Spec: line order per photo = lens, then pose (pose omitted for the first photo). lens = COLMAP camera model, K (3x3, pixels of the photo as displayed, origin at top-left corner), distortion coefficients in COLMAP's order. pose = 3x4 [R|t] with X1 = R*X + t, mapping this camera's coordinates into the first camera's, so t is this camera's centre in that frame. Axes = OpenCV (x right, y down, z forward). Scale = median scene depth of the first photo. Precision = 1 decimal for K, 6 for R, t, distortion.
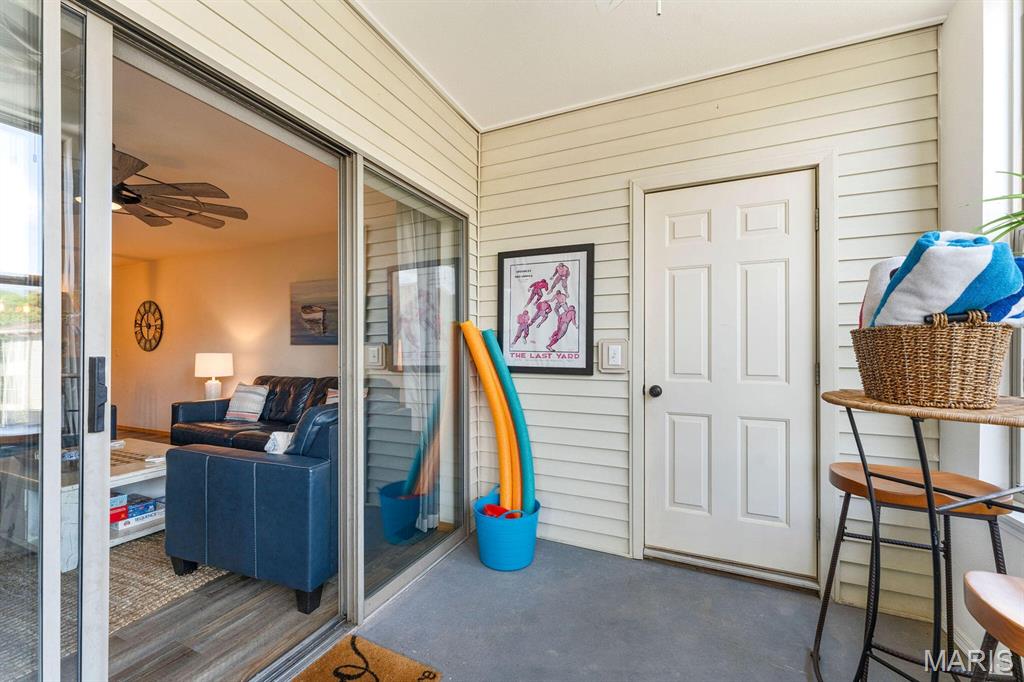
lens RADIAL K [[408.6, 0, 512.8], [0, 408.6, 345.6], [0, 0, 1]] dist [-0.003466, 0.000183]
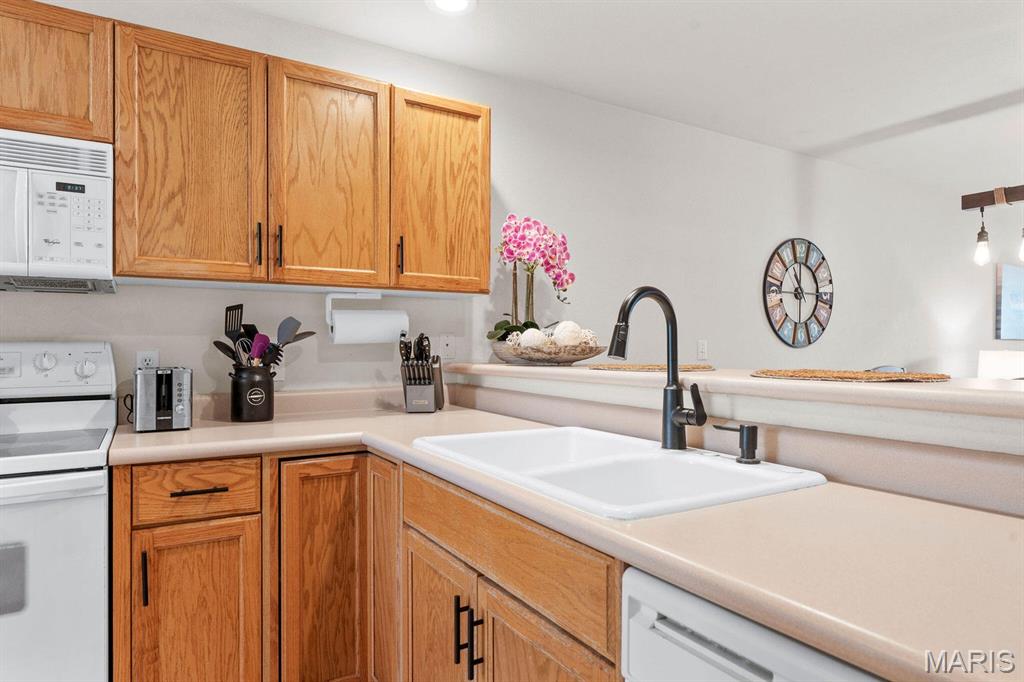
lens RADIAL K [[604.9, 0, 509.7], [0, 604.9, 345.5], [0, 0, 1]] dist [0.008414, -0.000855]
pose [[-0.574694, -0.004193, -0.818358, -0.399514], [-0.001701, 0.999991, -0.003929, 0.011484], [0.818367, -0.000866, -0.574695, 1.452736]]
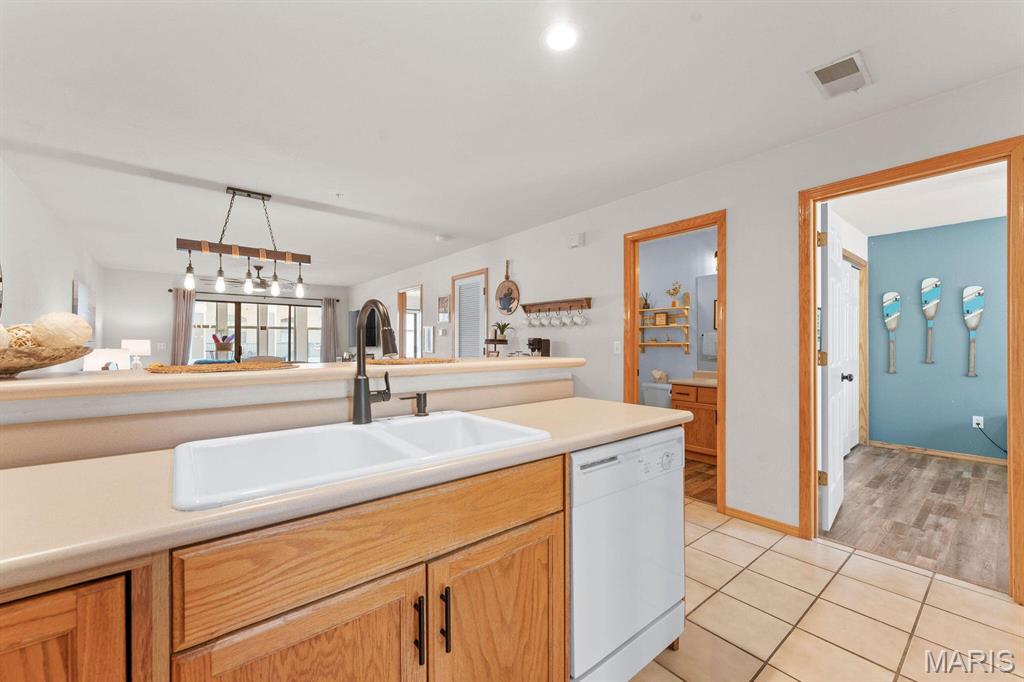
lens RADIAL K [[408.6, 0, 516.4], [0, 408.6, 342.6], [0, 0, 1]] dist [-0.003466, 0.000183]
pose [[0.890163, -0.008297, -0.455567, -0.568417], [0.008552, 0.999962, -0.001502, 0.007886], [0.455563, -0.002558, 0.890200, 0.835924]]
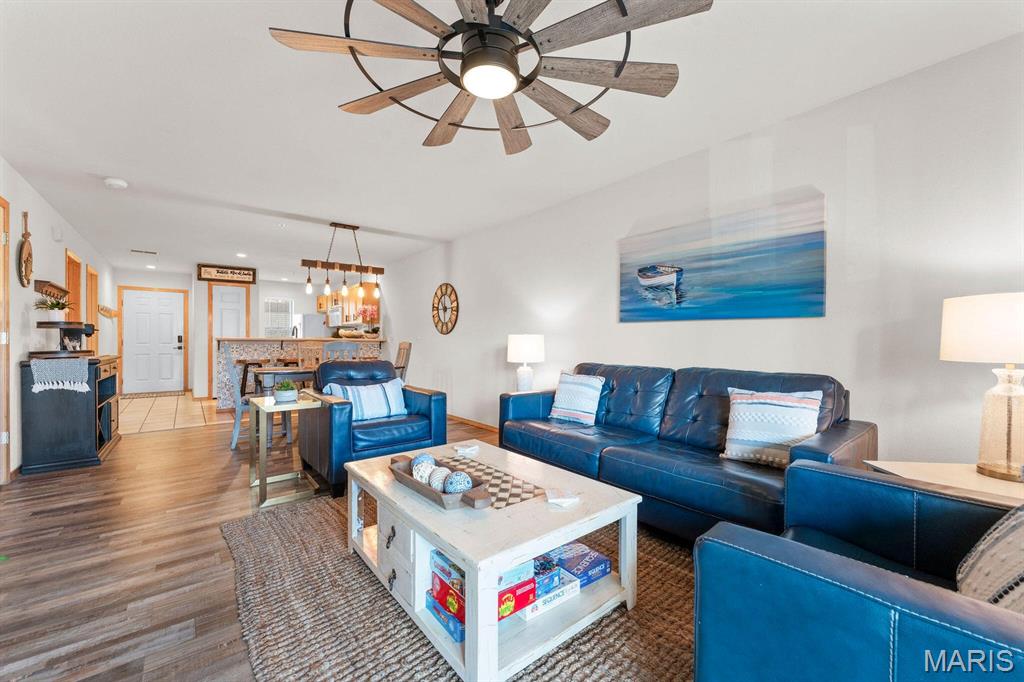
lens RADIAL K [[408.6, 0, 511.2], [0, 408.6, 334.2], [0, 0, 1]] dist [-0.003466, 0.000183]
pose [[0.889640, -0.004953, -0.456636, -0.388721], [0.004978, 0.999987, -0.001148, 0.019692], [0.456636, -0.001252, 0.889653, 0.250925]]
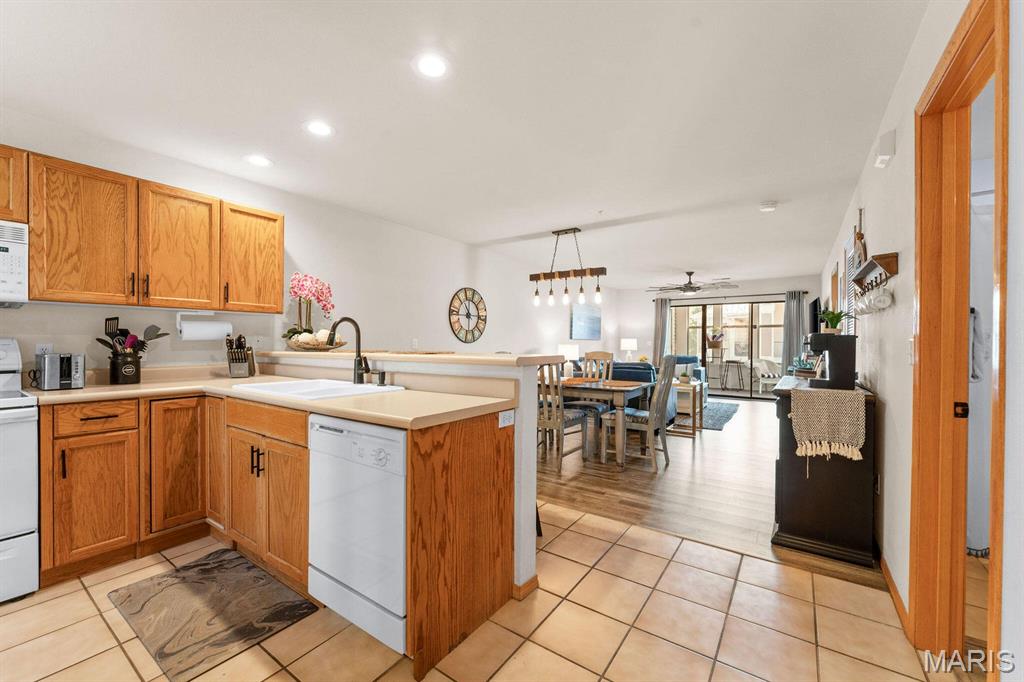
lens RADIAL K [[408.6, 0, 508.8], [0, 408.6, 342.9], [0, 0, 1]] dist [-0.003466, 0.000183]
pose [[-0.195610, -0.003353, -0.980676, -0.077755], [-0.001390, 0.999994, -0.003142, 0.015850], [0.980681, 0.000748, -0.195614, 1.800917]]
